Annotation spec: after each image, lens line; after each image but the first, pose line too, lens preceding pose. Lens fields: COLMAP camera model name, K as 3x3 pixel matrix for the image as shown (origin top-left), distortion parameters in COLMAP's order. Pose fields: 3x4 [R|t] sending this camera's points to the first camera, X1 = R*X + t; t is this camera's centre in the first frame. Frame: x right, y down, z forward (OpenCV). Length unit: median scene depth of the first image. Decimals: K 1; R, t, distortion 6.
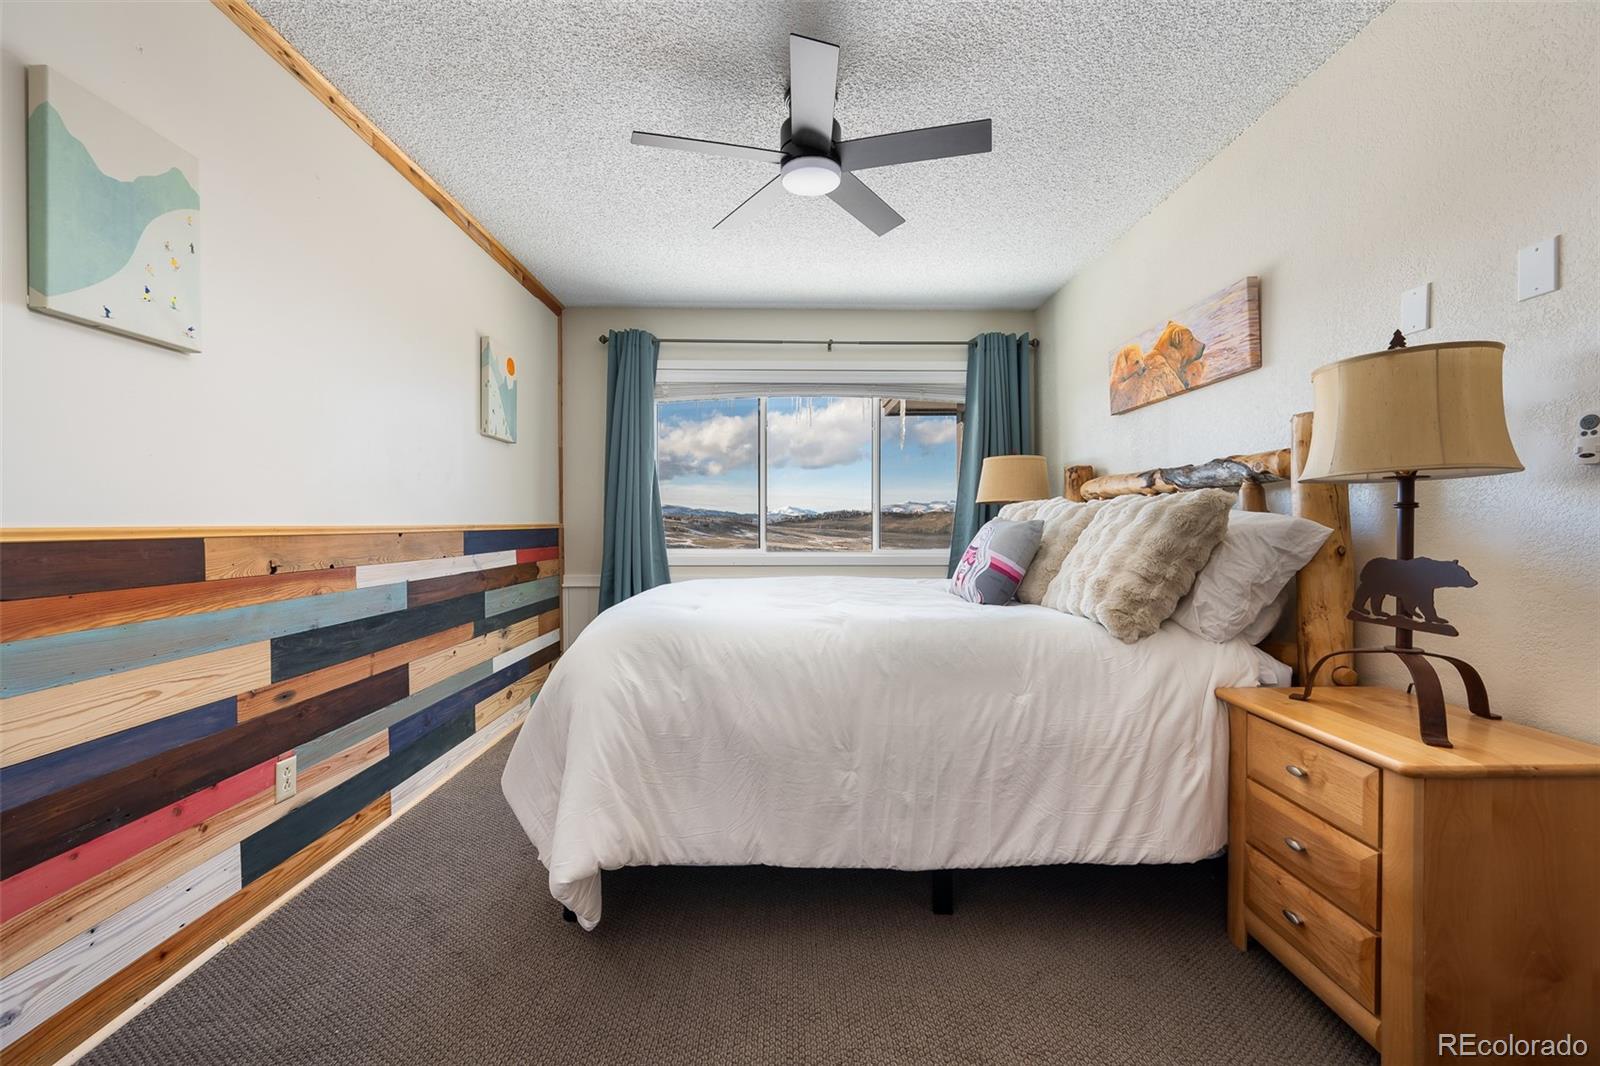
lens RADIAL K [[590.8, 0, 816.1], [0, 590.8, 533.5], [0, 0, 1]] dist [0.001291, 0.000149]
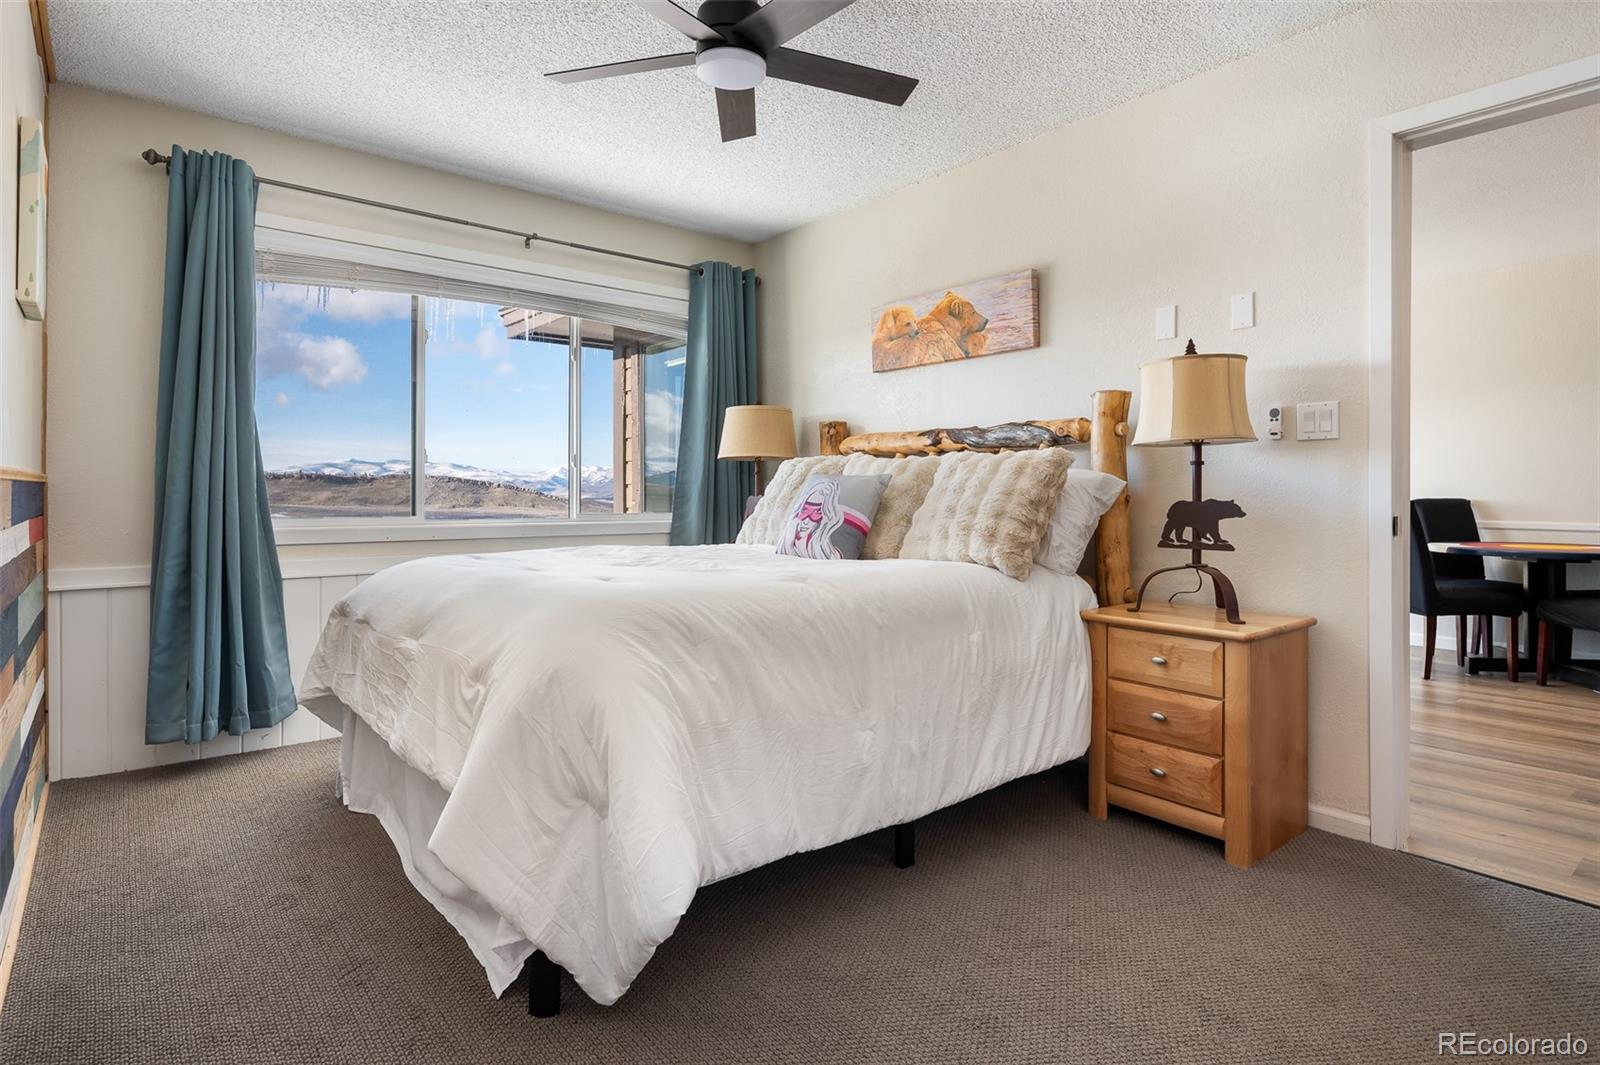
lens RADIAL K [[802.8, 0, 757.0], [0, 802.8, 491.3], [0, 0, 1]] dist [0.006393, -0.000378]
pose [[0.808584, 0.003890, 0.588368, -0.660437], [0.007056, 0.999842, -0.016308, 0.029502], [-0.588338, 0.017337, 0.808429, 0.041333]]
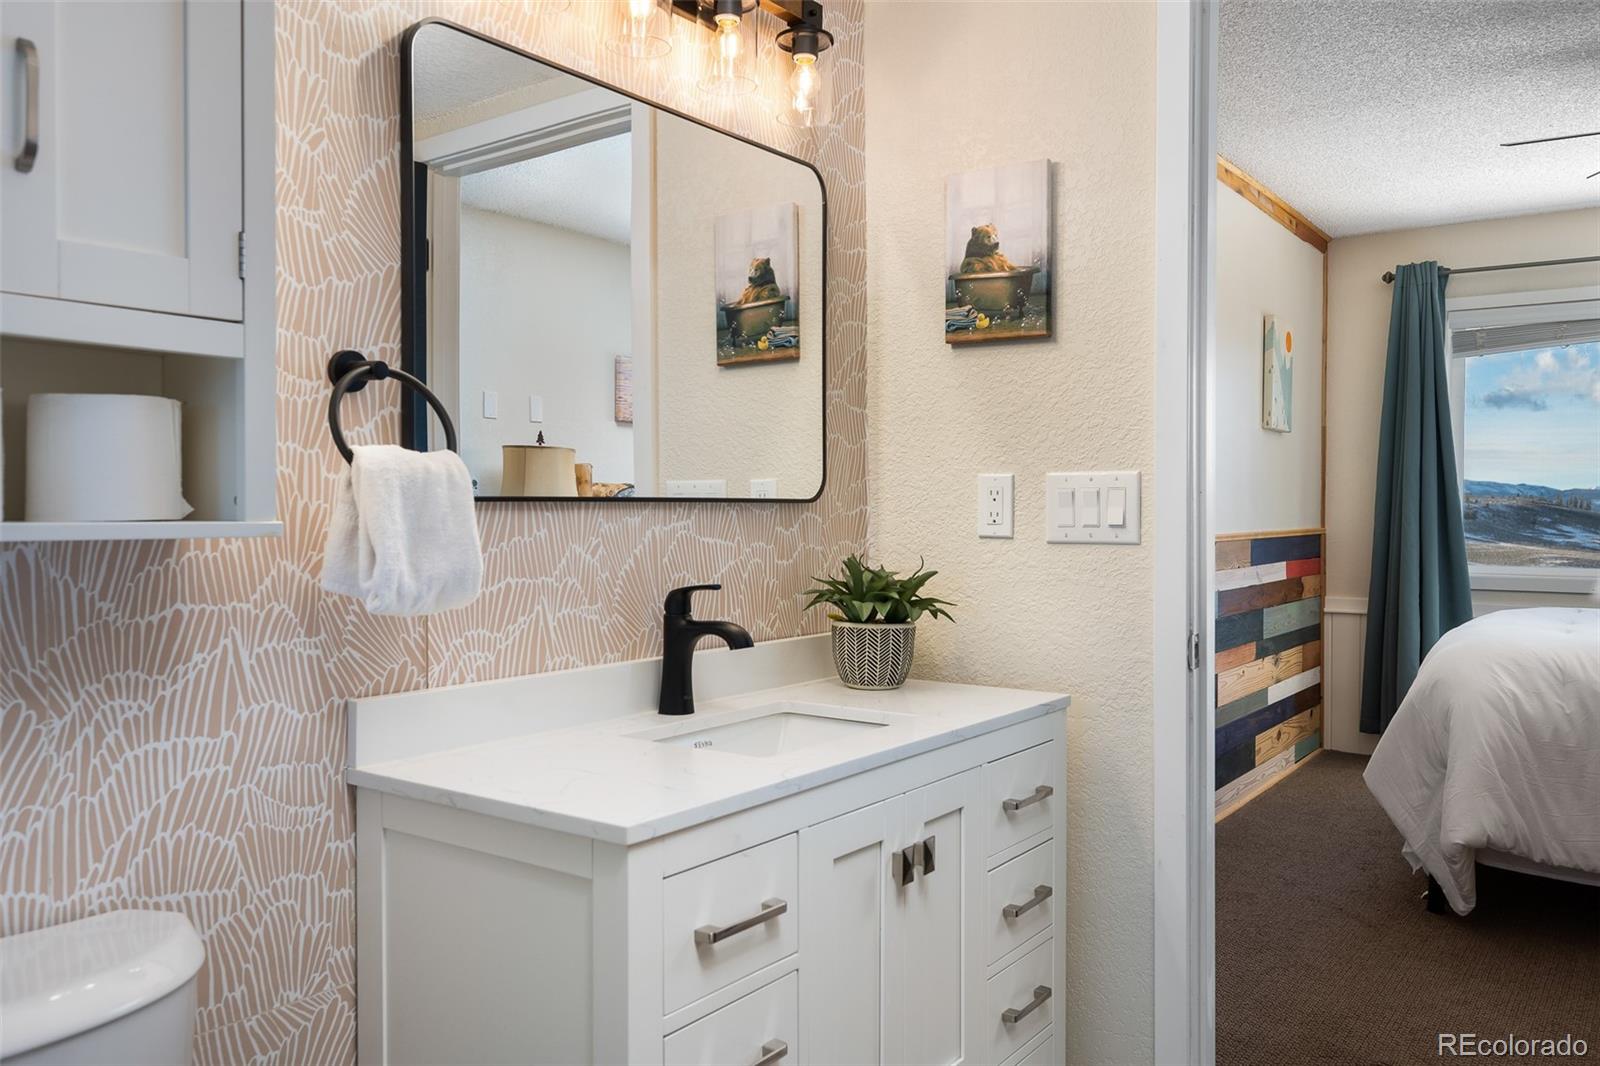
lens RADIAL K [[1211.9, 0, 839.5], [0, 1211.9, 527.3], [0, 0, 1]] dist [0.009092, 0.001214]
pose [[0.790346, 0.011112, -0.612560, 0.055524], [-0.012330, 0.999922, 0.002230, -0.025778], [0.612536, 0.005790, 0.790421, -1.163172]]
